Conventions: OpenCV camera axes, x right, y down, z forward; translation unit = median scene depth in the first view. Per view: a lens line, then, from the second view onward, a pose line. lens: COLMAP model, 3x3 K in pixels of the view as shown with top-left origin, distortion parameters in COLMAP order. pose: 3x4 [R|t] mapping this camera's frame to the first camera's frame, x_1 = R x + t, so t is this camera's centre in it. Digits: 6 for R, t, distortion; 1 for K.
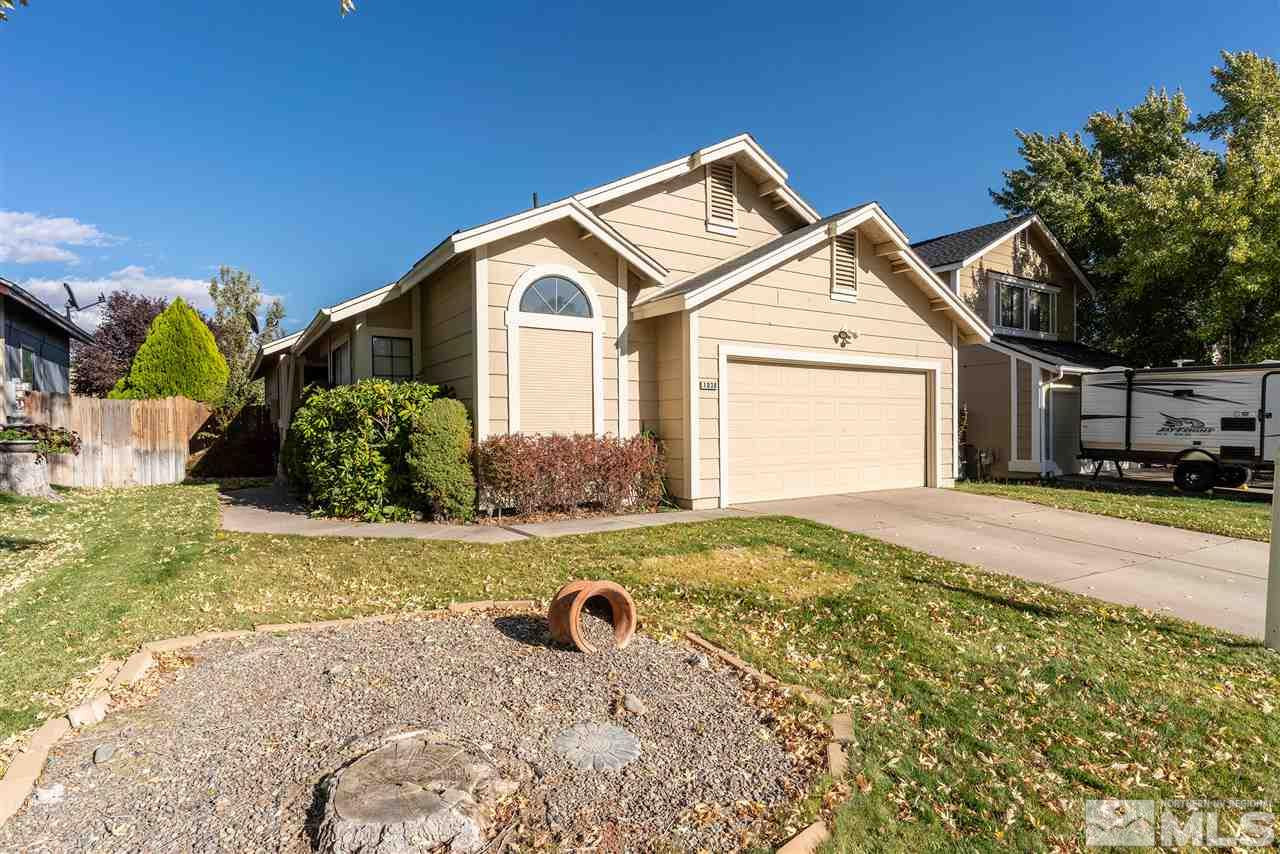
lens RADIAL K [[643.0, 0, 637.2], [0, 643.0, 416.3], [0, 0, 1]] dist [-0.004182, -0.000098]
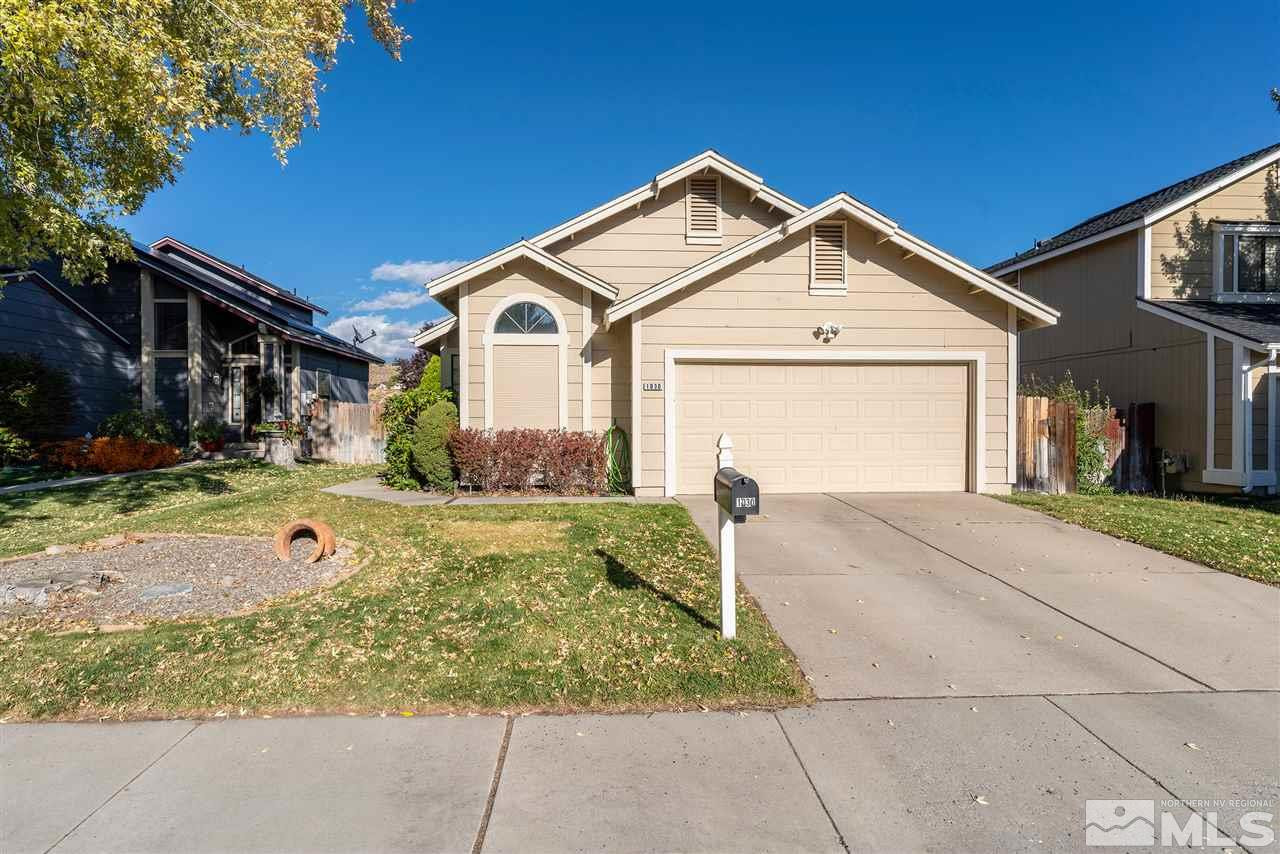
lens RADIAL K [[653.1, 0, 638.8], [0, 653.1, 406.5], [0, 0, 1]] dist [-0.005536, 0.006172]
pose [[0.882335, -0.008801, -0.470539, 0.563753], [0.004347, 0.999935, -0.010551, -0.001164], [0.470601, 0.007264, 0.882316, -0.013530]]
